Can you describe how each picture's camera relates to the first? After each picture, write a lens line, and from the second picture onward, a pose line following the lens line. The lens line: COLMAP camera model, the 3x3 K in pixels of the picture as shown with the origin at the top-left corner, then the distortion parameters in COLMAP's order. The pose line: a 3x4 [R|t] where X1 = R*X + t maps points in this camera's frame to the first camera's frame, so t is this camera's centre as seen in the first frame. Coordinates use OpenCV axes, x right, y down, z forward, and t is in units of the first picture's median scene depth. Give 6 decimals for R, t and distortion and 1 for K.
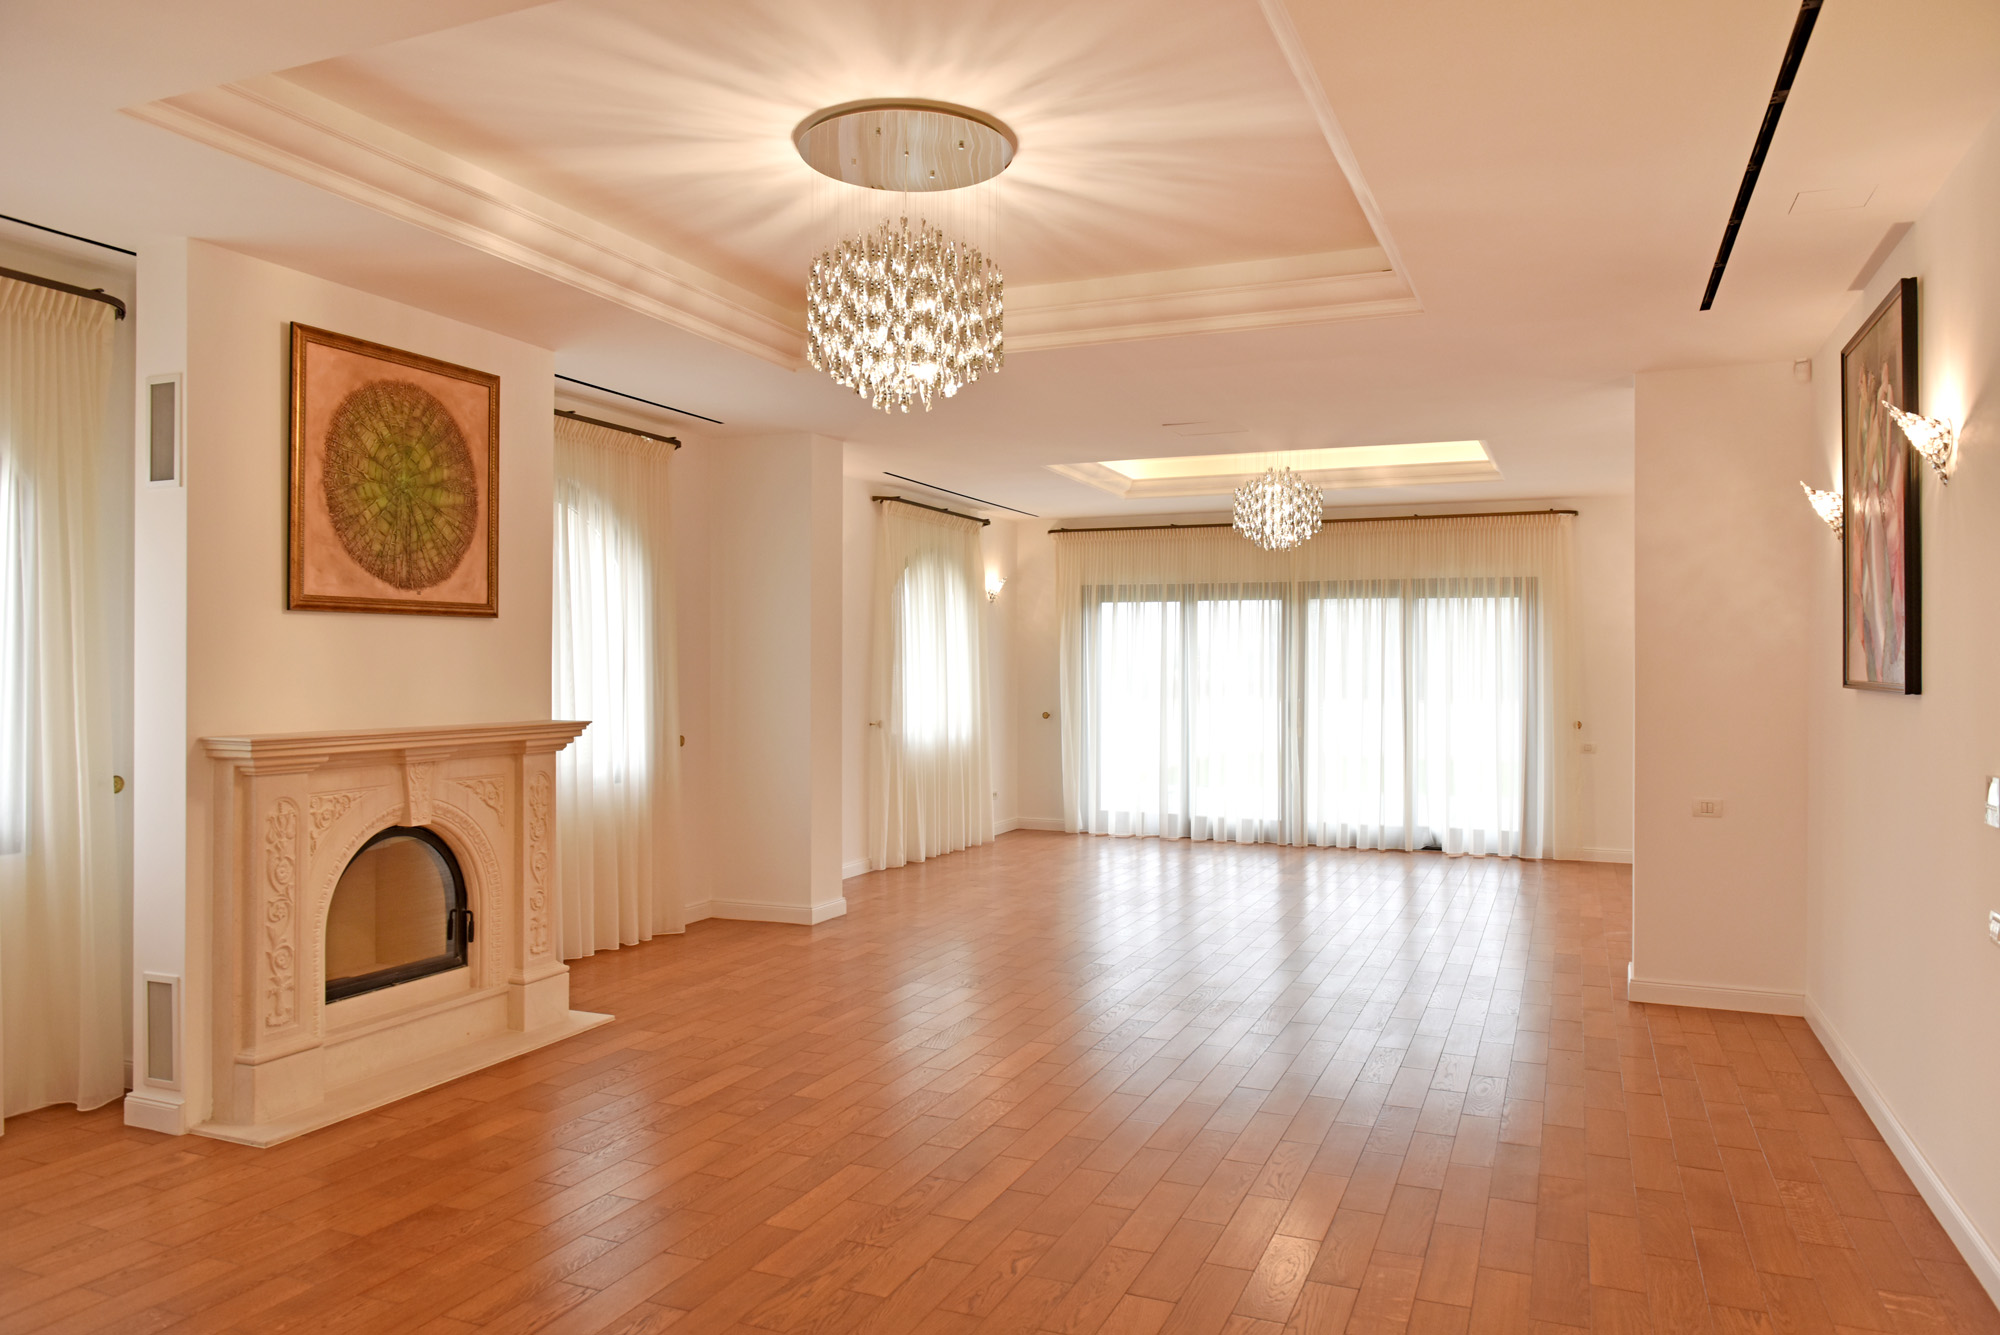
lens RADIAL K [[1436.6, 0, 1003.7], [0, 1436.6, 665.2], [0, 0, 1]] dist [-0.018979, 0.000727]
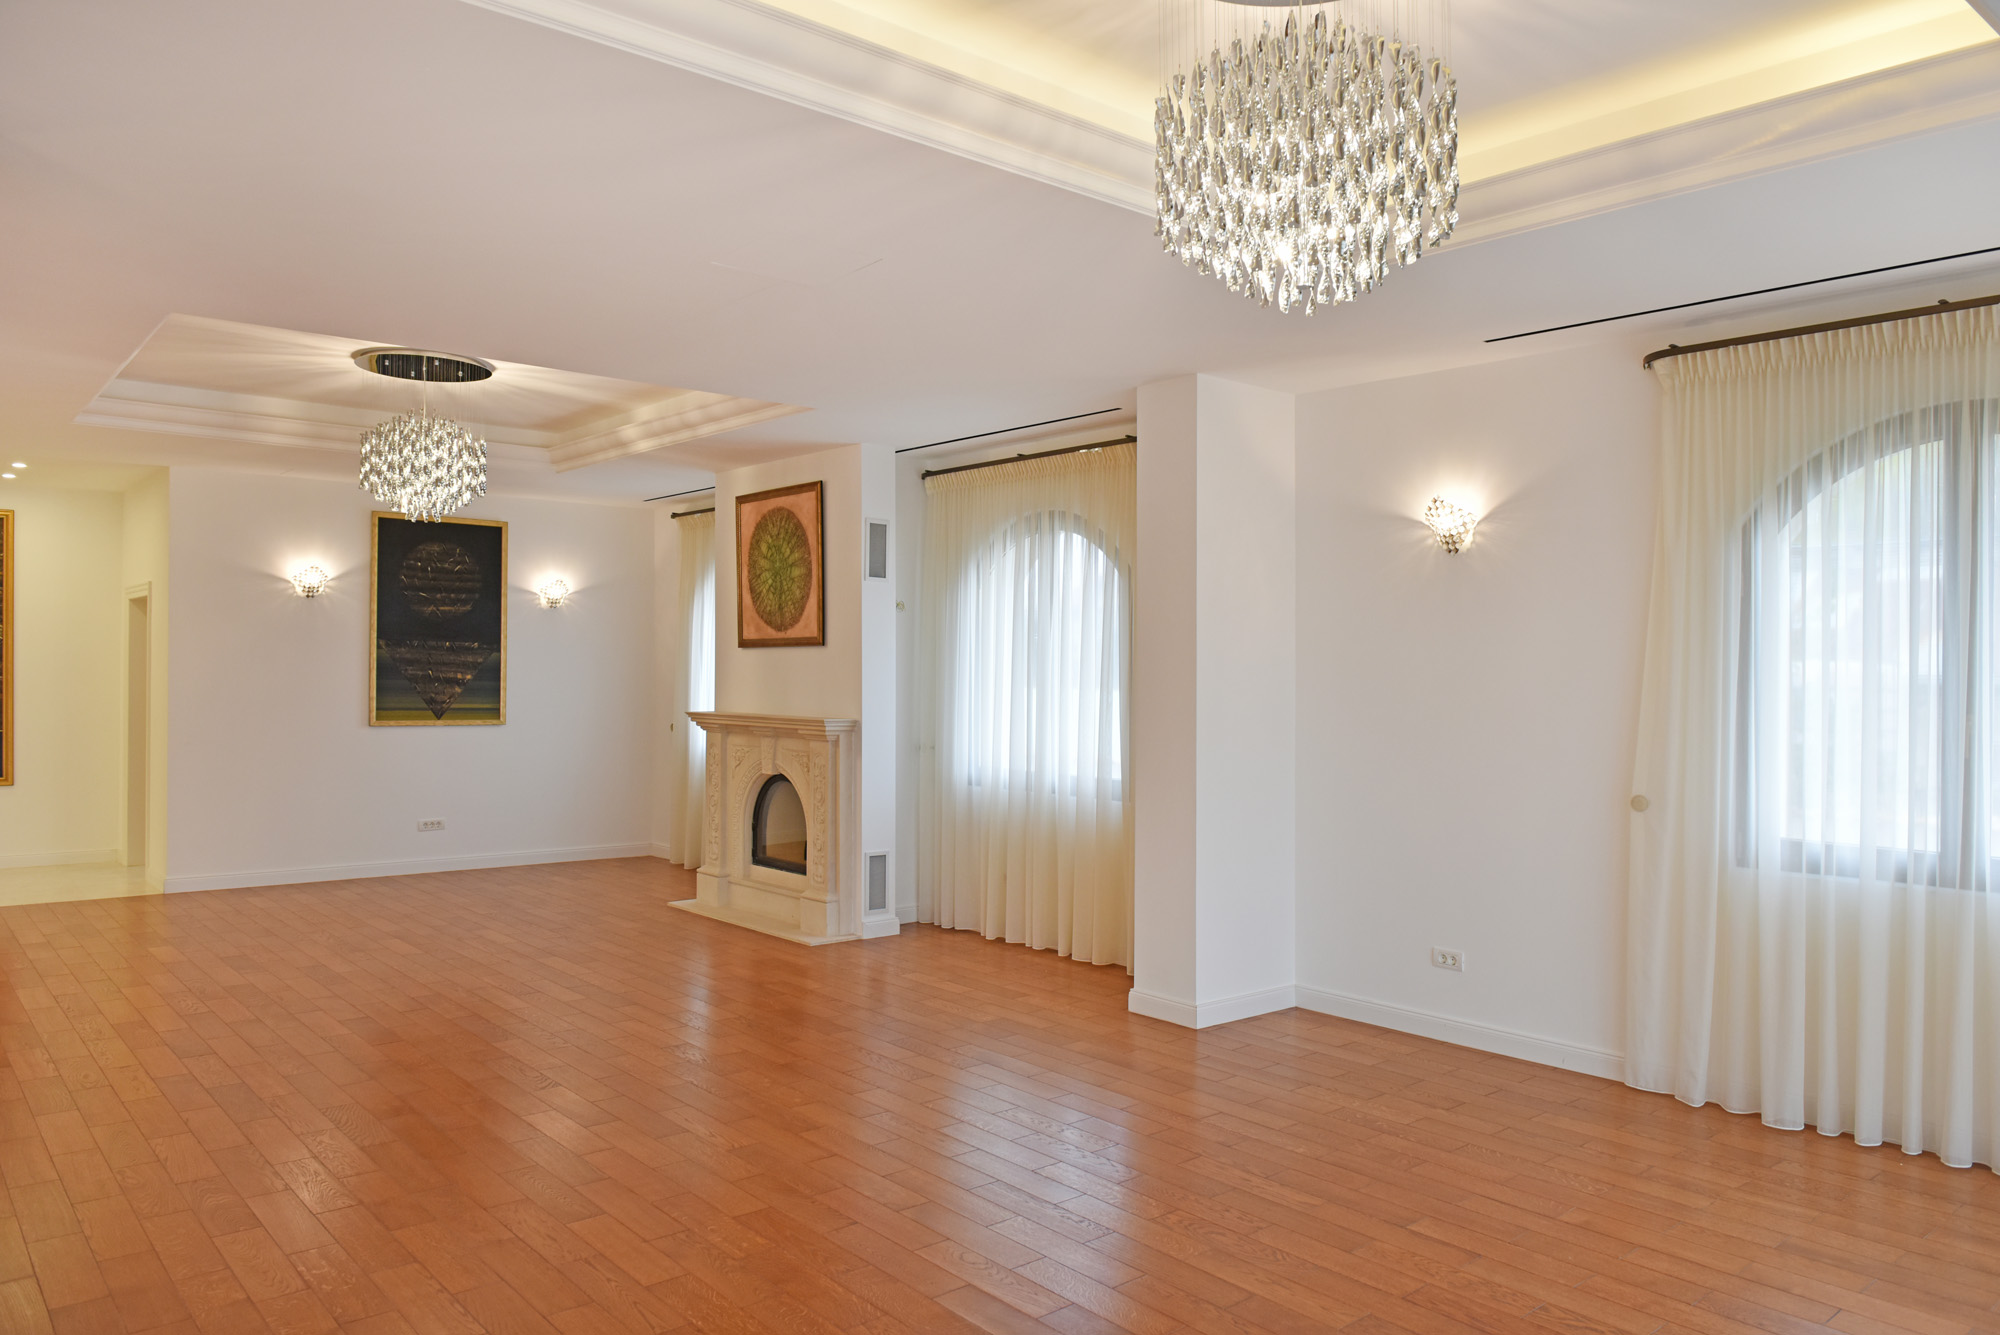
lens RADIAL K [[1436.6, 0, 1001.8], [0, 1436.6, 668.7], [0, 0, 1]] dist [-0.018979, 0.000727]
pose [[-0.480494, -0.010973, -0.876929, 0.912850], [-0.013798, 0.999893, -0.004952, -0.005135], [0.876889, 0.009721, -0.480594, 2.016543]]
